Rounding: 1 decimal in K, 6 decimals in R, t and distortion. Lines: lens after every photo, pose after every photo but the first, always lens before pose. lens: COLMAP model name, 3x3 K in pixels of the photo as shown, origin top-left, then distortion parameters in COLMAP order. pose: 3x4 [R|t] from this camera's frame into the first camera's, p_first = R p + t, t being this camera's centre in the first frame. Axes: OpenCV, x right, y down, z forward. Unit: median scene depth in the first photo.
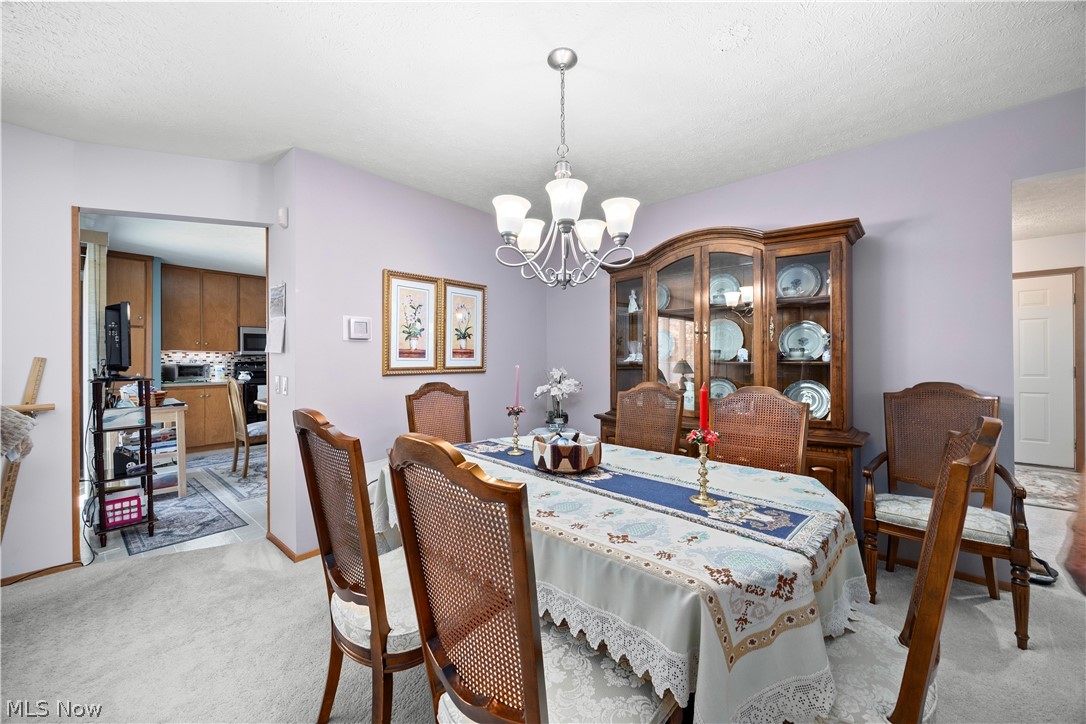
lens RADIAL K [[425.3, 0, 541.1], [0, 425.3, 364.5], [0, 0, 1]] dist [0.001345, 0.000218]
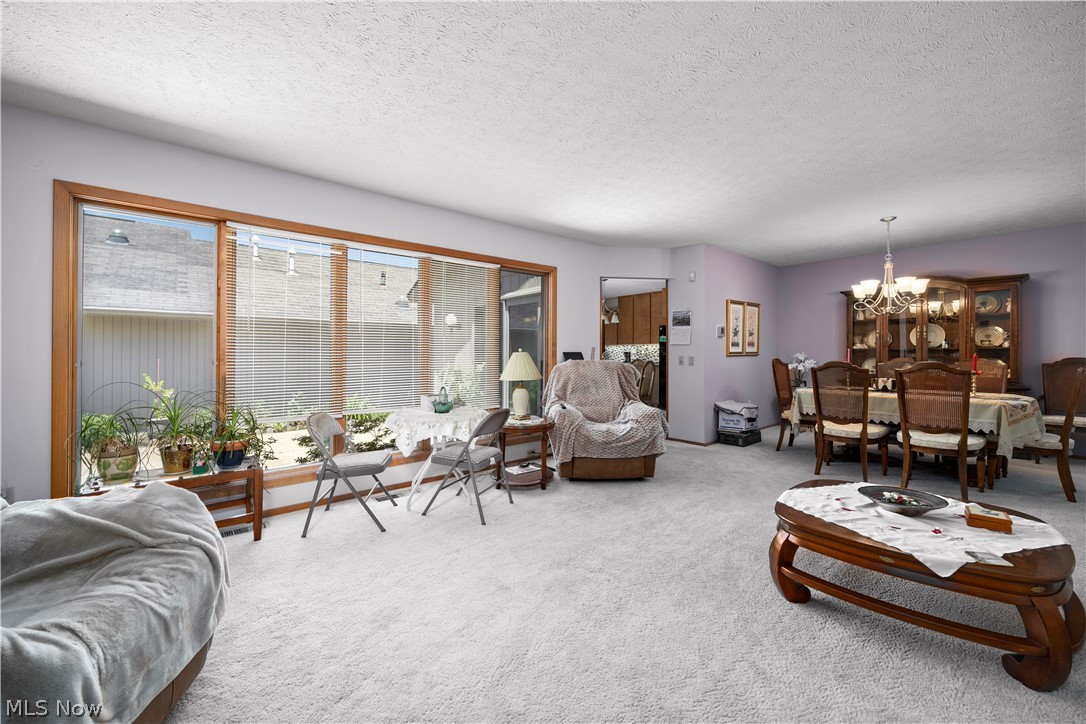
lens RADIAL K [[425.3, 0, 540.0], [0, 425.3, 360.8], [0, 0, 1]] dist [0.001345, 0.000218]
pose [[0.988746, 0.000888, -0.149601, -0.846809], [0.000291, 0.999969, 0.007858, 0.030081], [0.149603, -0.007813, 0.988715, -0.914222]]
